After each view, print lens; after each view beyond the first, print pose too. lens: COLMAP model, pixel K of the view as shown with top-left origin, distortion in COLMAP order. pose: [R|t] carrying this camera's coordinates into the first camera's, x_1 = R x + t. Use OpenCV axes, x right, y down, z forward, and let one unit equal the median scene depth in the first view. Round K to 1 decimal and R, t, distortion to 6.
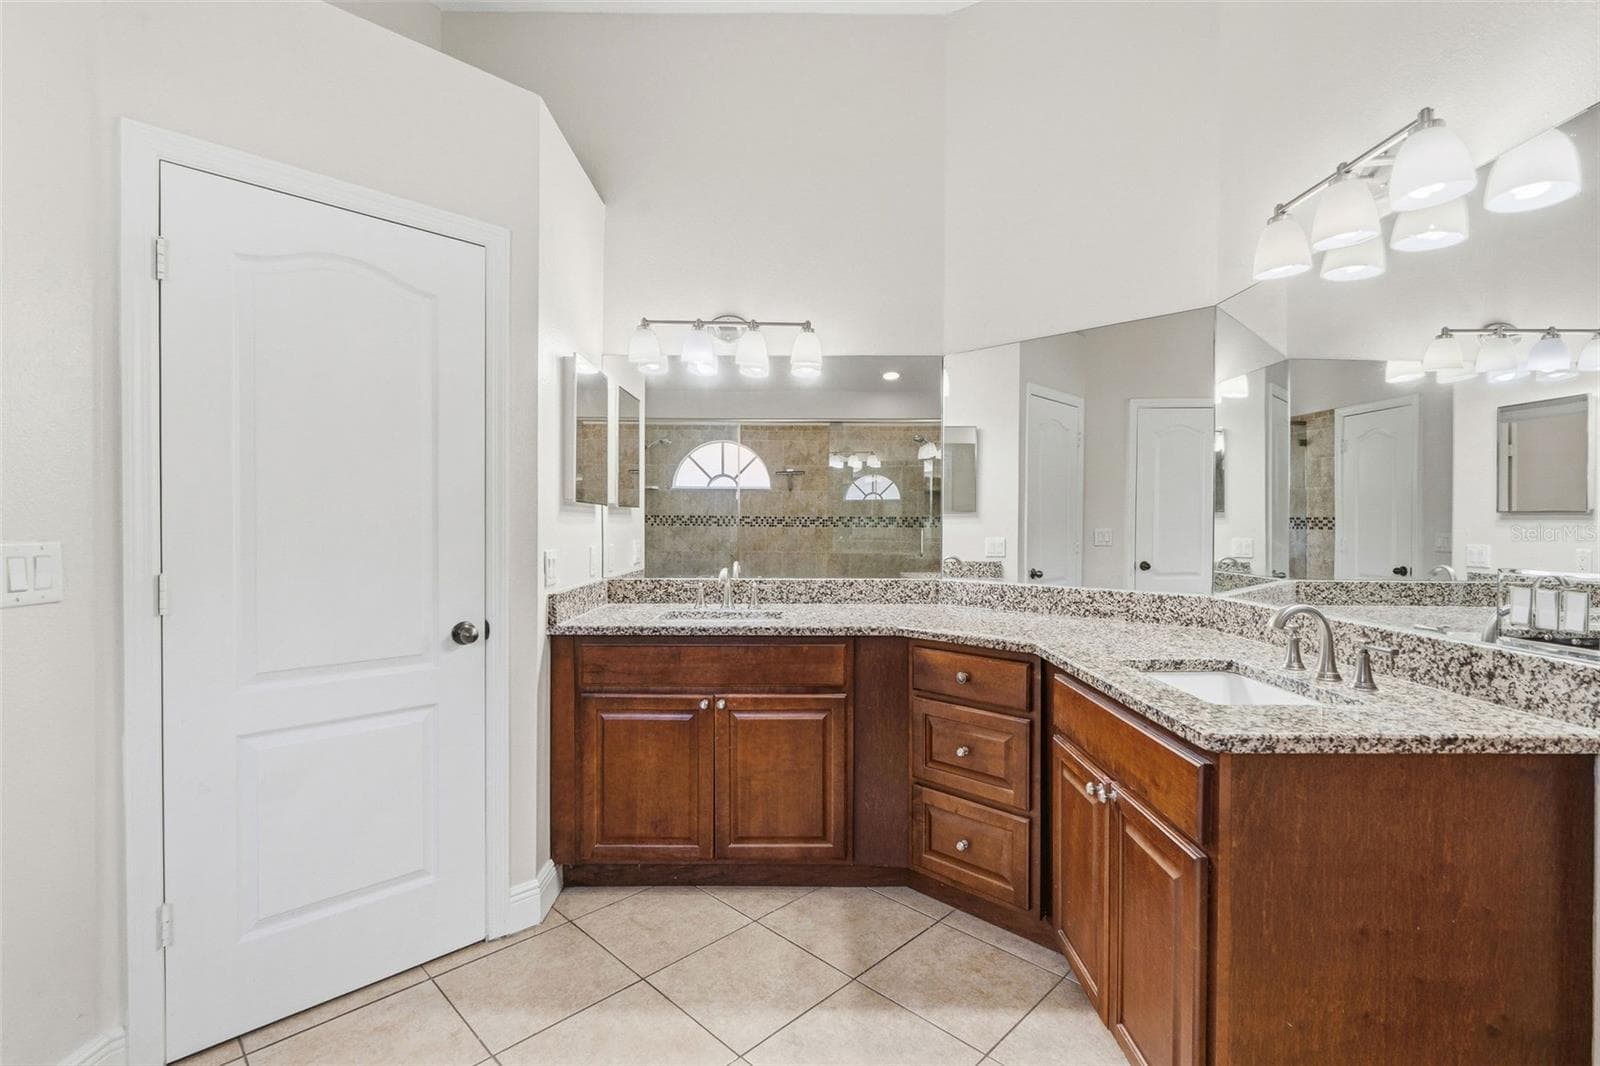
lens RADIAL K [[729.7, 0, 803.9], [0, 729.7, 527.9], [0, 0, 1]] dist [-0.000724, 0.000019]
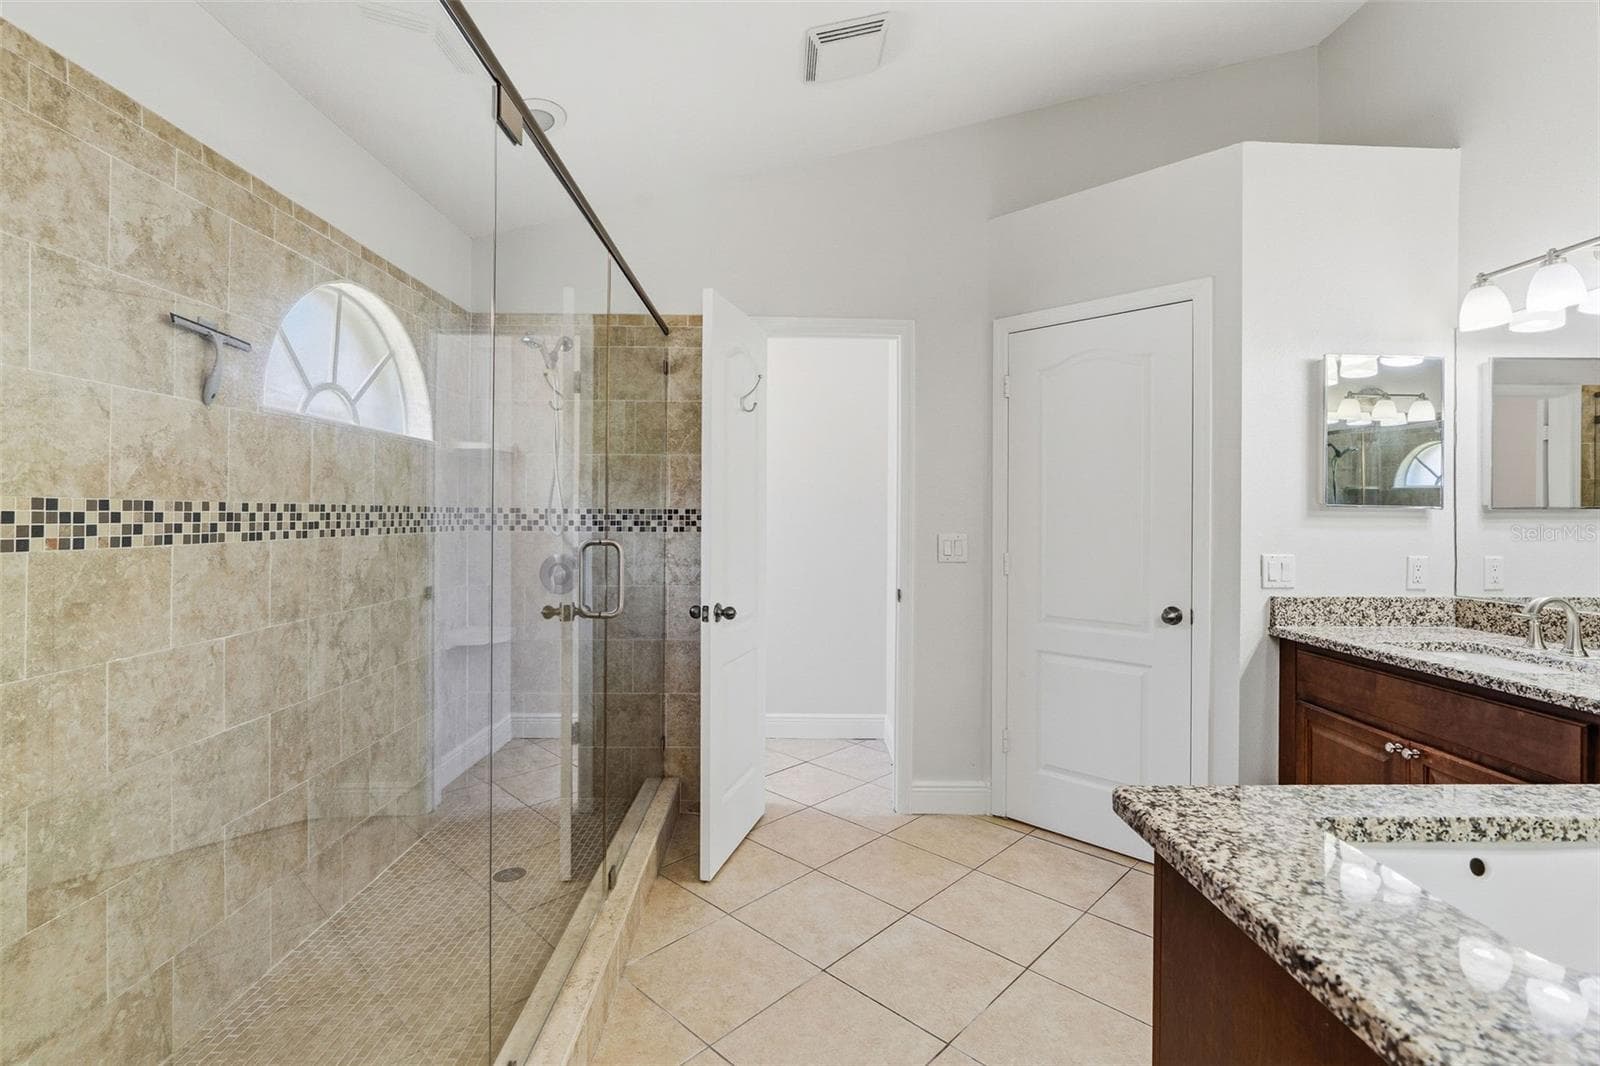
lens RADIAL K [[741.8, 0, 810.7], [0, 741.8, 516.8], [0, 0, 1]] dist [-0.005437, 0.000569]
pose [[0.011849, -0.004717, -0.999919, 0.813737], [-0.013114, 0.999902, -0.004872, -0.011332], [0.999844, 0.013171, 0.011786, 0.367342]]
